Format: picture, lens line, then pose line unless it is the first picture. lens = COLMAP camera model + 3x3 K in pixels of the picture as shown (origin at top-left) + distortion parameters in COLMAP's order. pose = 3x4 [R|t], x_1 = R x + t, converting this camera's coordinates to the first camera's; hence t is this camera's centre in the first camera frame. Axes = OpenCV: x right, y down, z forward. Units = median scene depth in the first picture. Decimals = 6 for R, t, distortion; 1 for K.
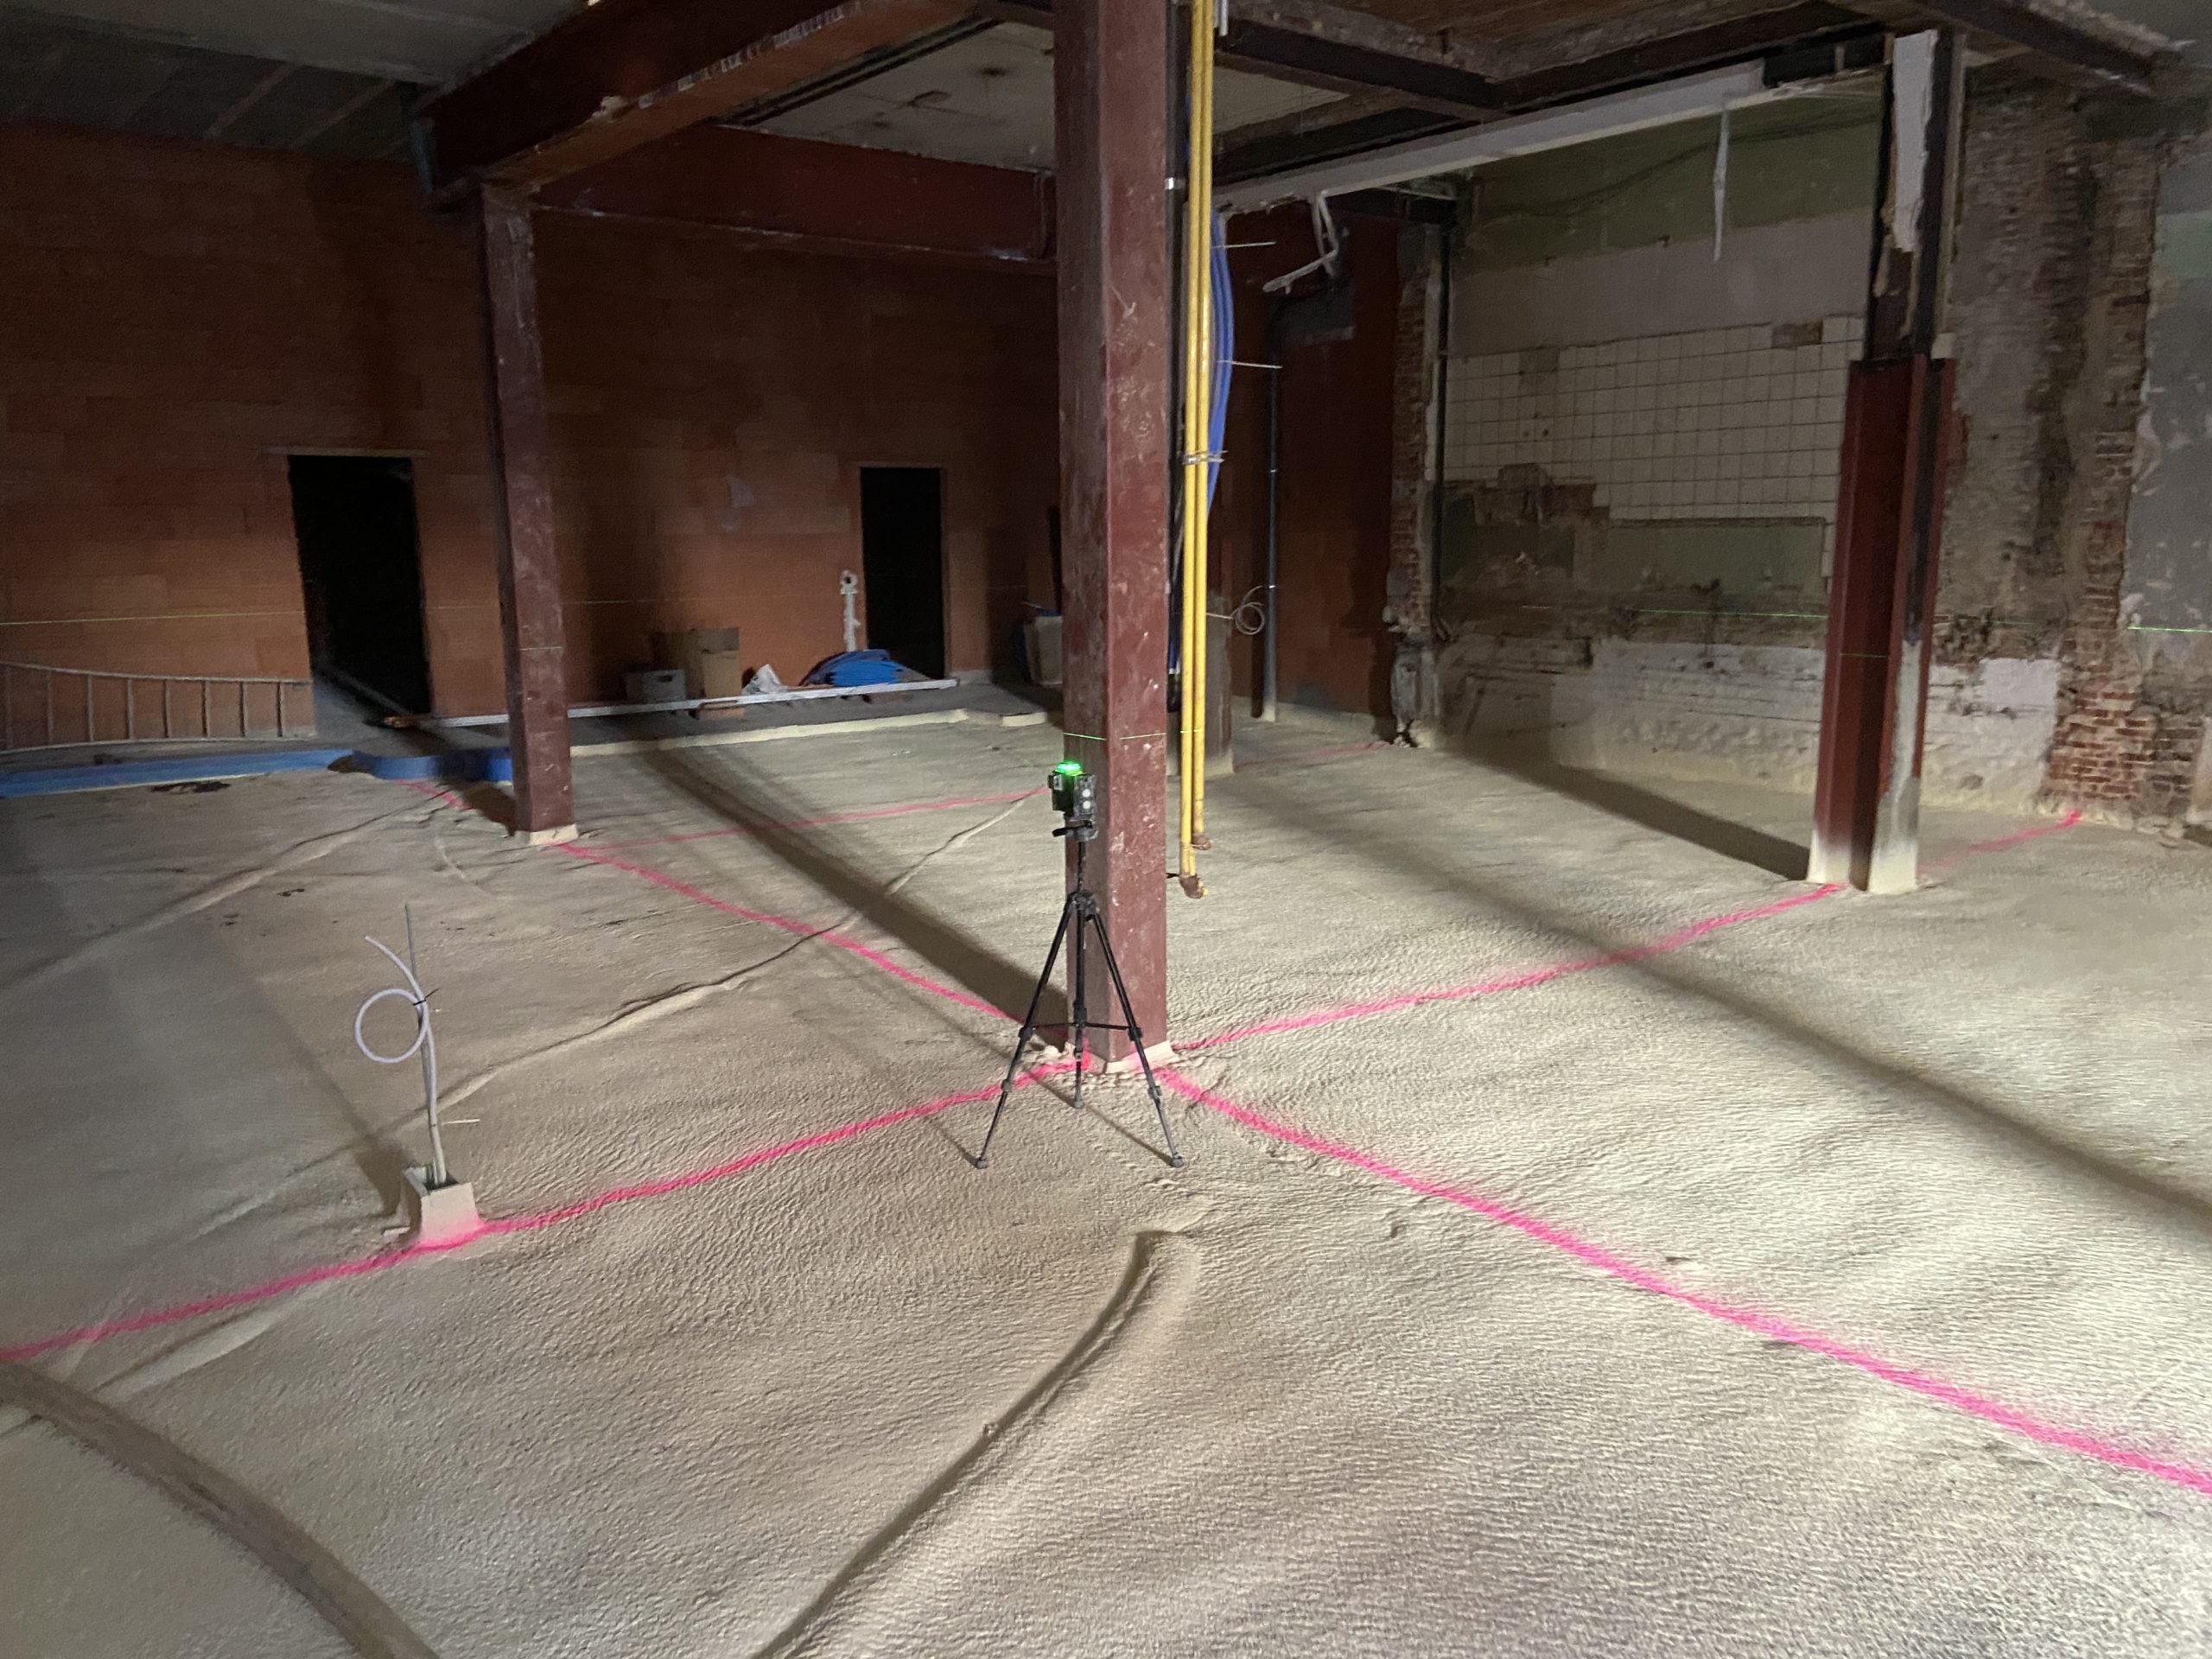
lens RADIAL K [[1648.1, 0, 1106.0], [0, 1648.1, 829.5], [0, 0, 1]] dist [0.133372, -0.158935]
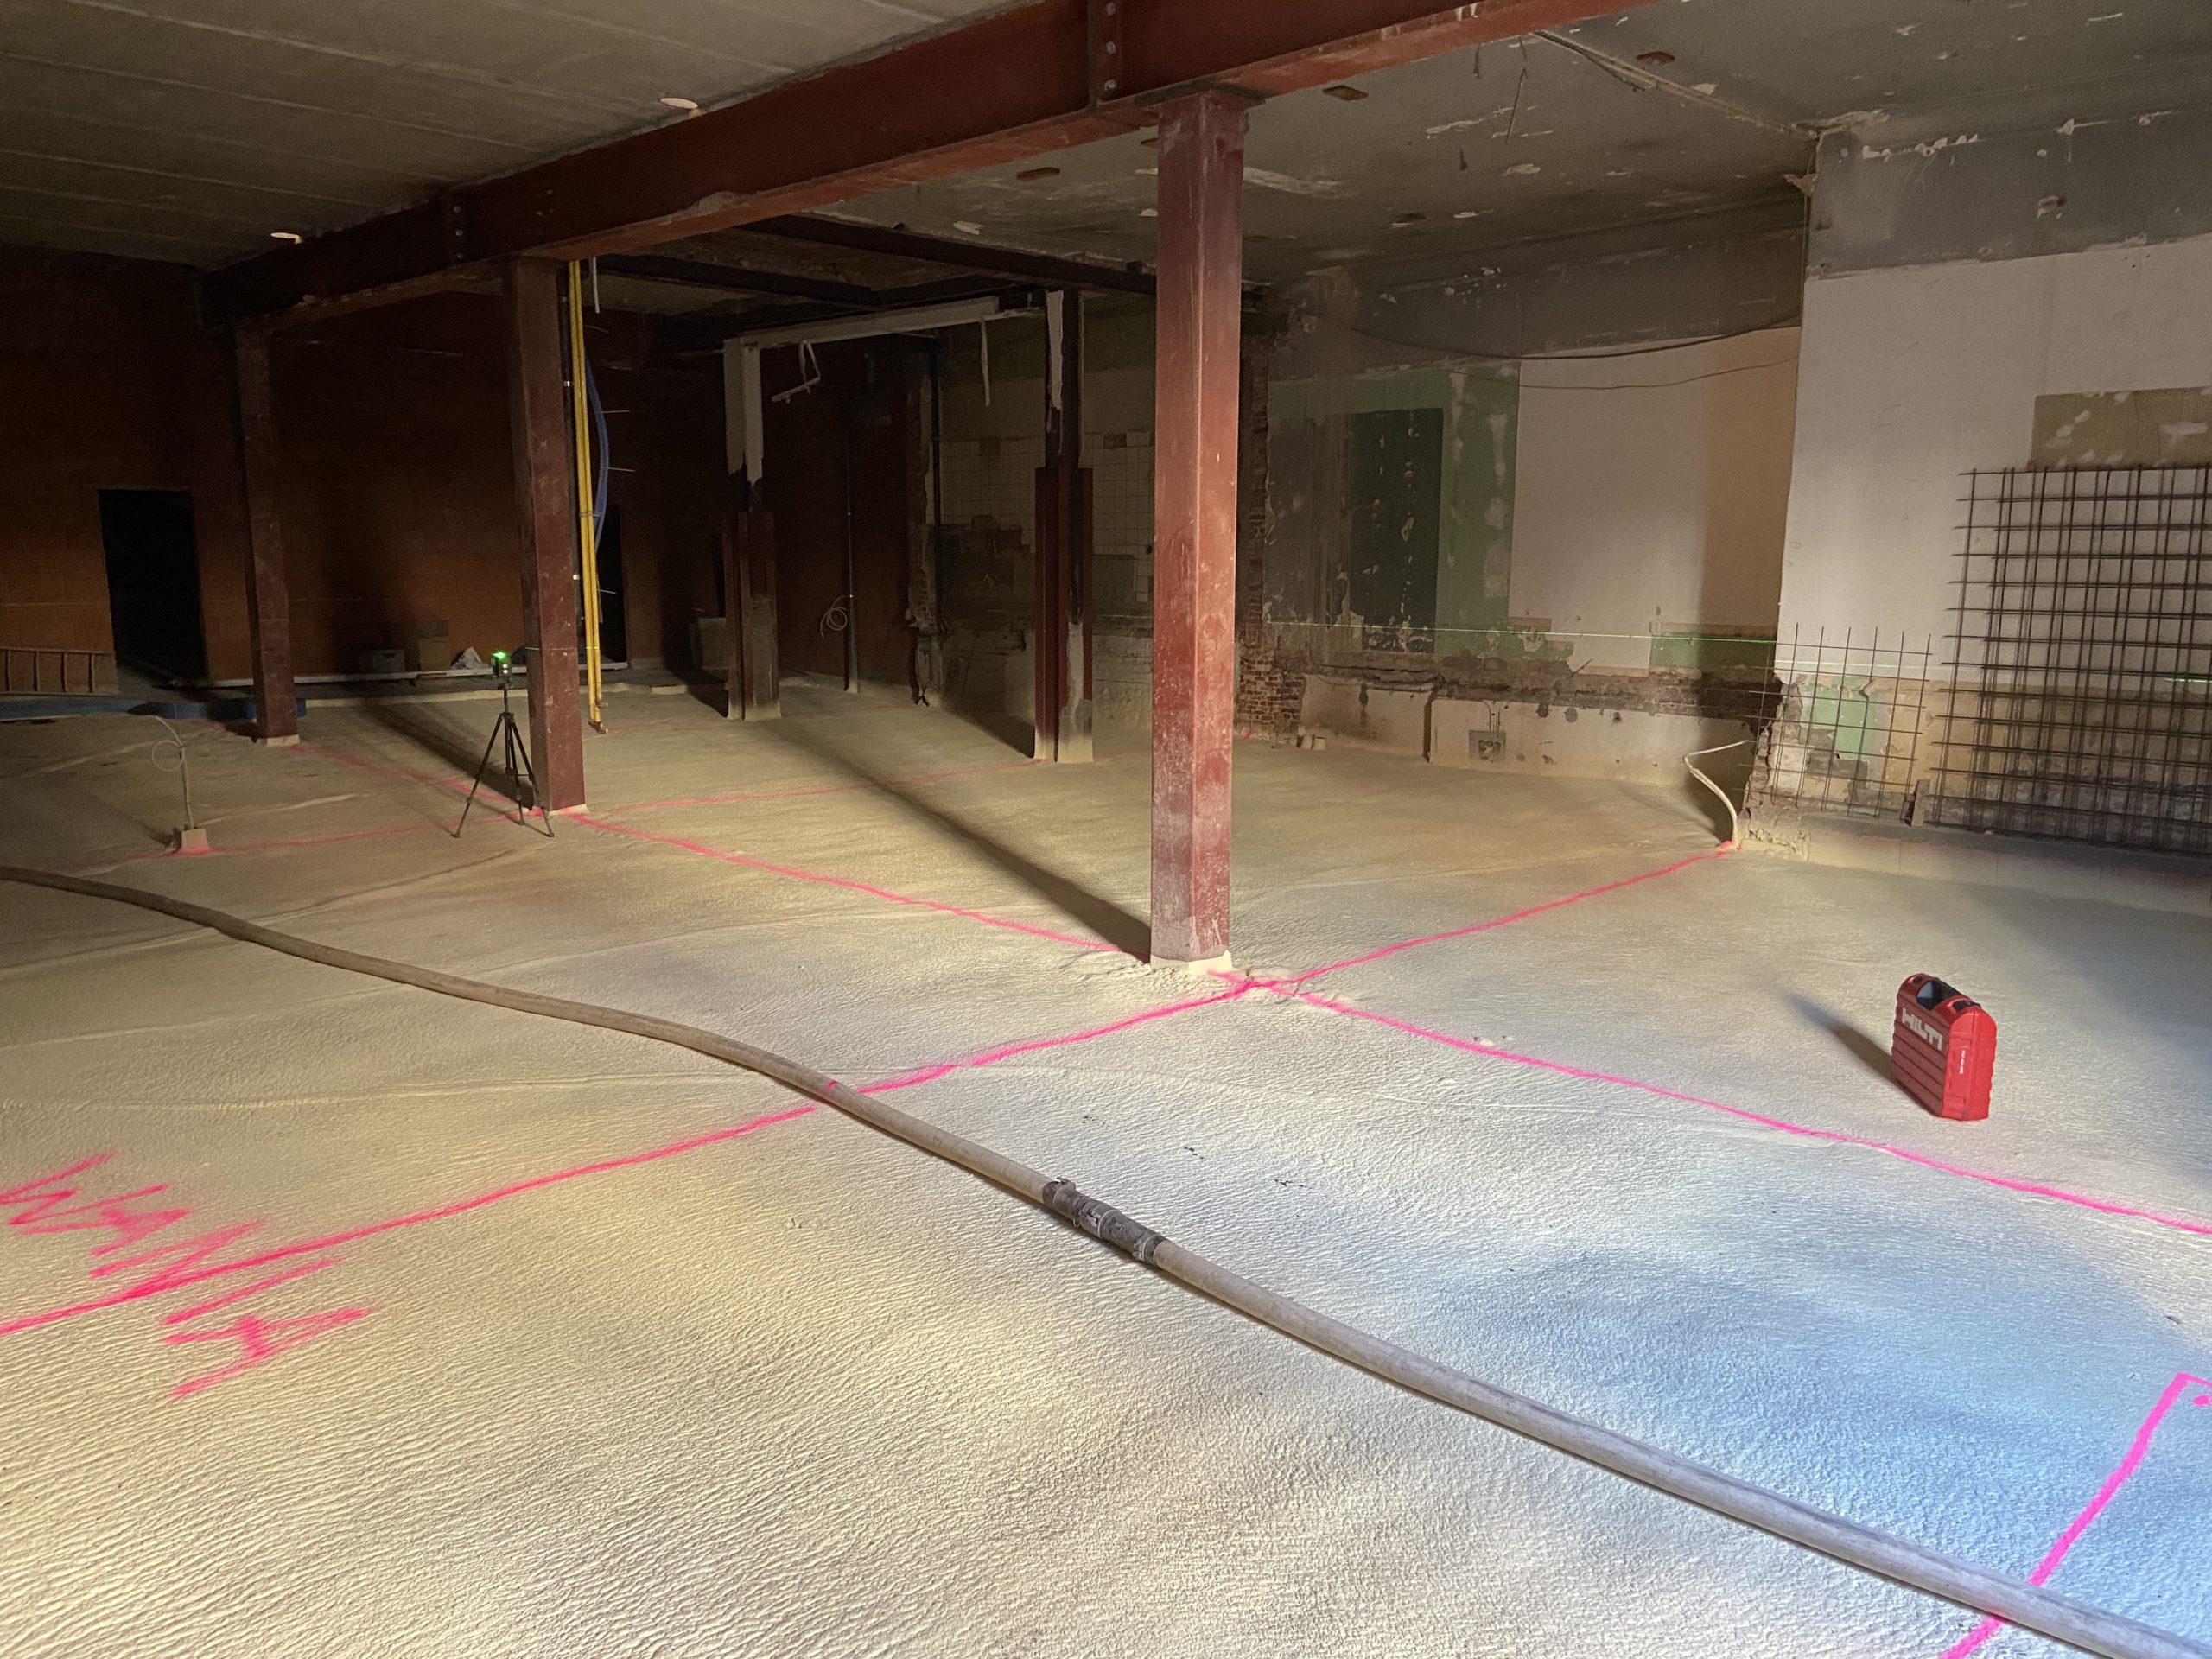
lens RADIAL K [[1645.9, 0, 1106.0], [0, 1645.9, 829.5], [0, 0, 1]] dist [0.148857, -0.173113]
pose [[0.995327, -0.002959, 0.096521, 0.262710], [0.004600, 0.999849, -0.016783, 0.109344], [-0.096457, 0.017149, 0.995189, -0.596976]]
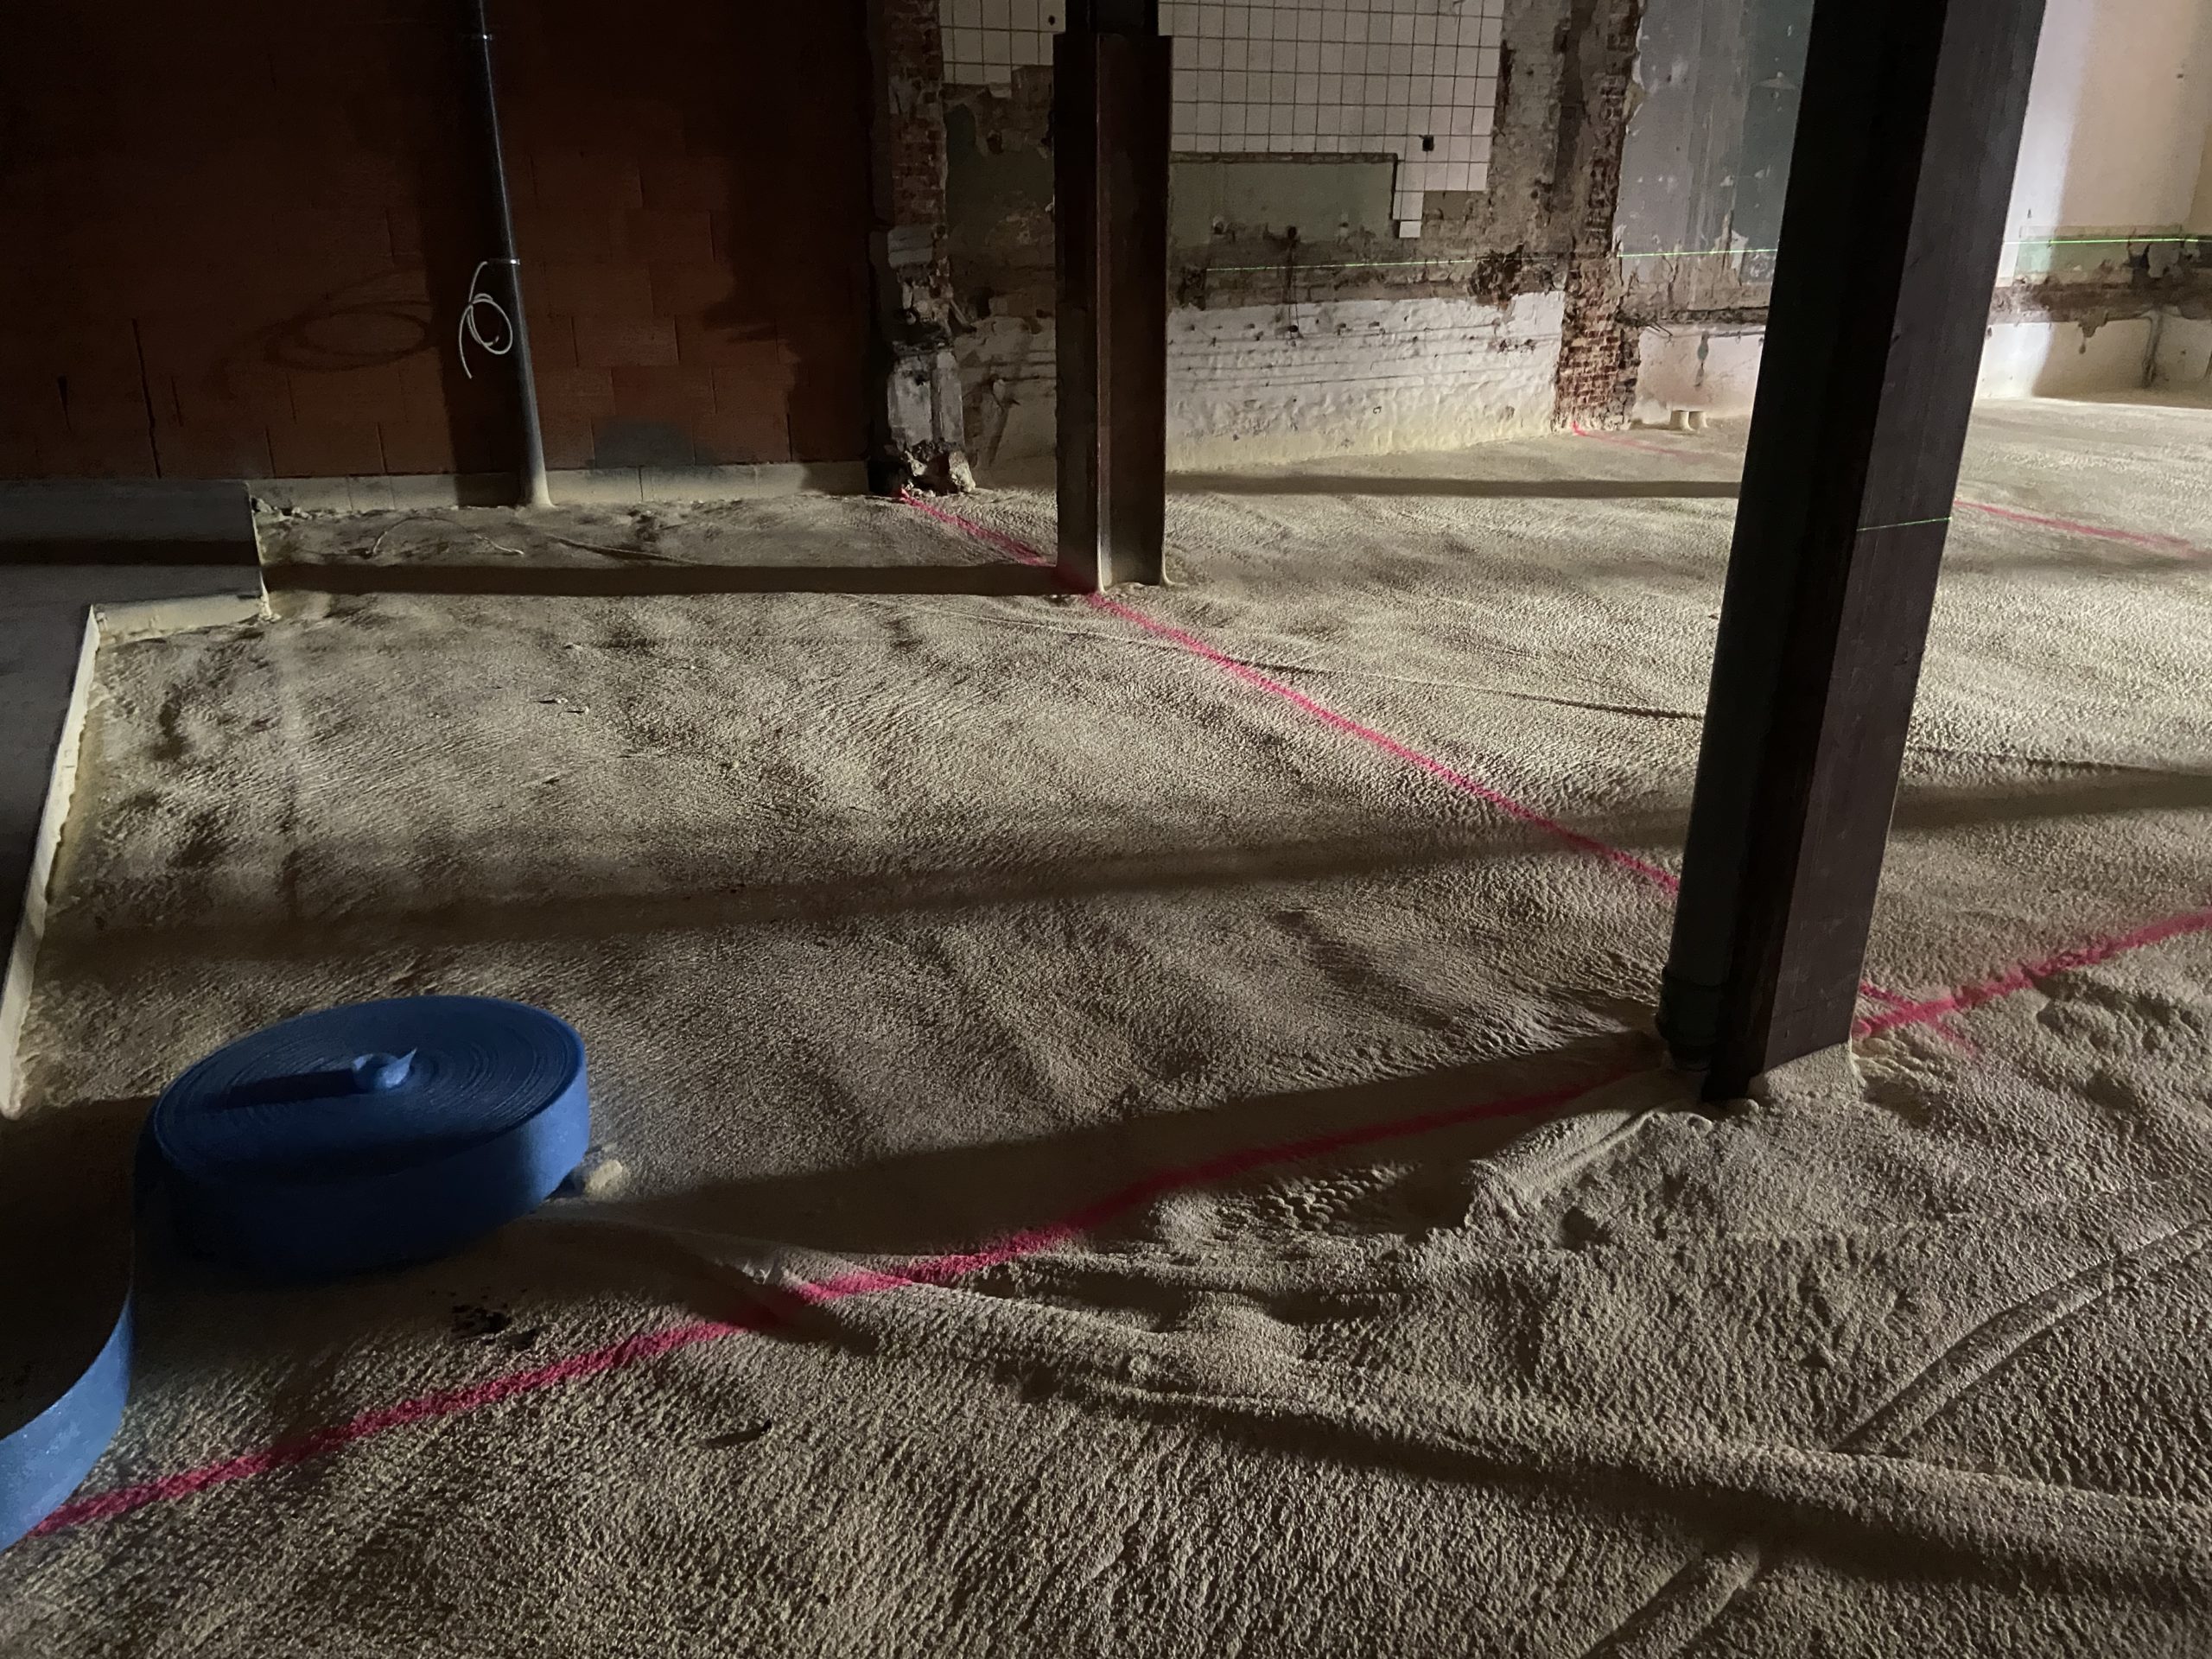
lens RADIAL K [[1648.1, 0, 1106.0], [0, 1648.1, 829.5], [0, 0, 1]] dist [0.133372, -0.158935]
pose [[0.227827, -0.356793, 0.905977, -0.641724], [0.168662, 0.930842, 0.324171, -0.175133], [-0.958983, 0.078949, 0.272248, 0.984189]]
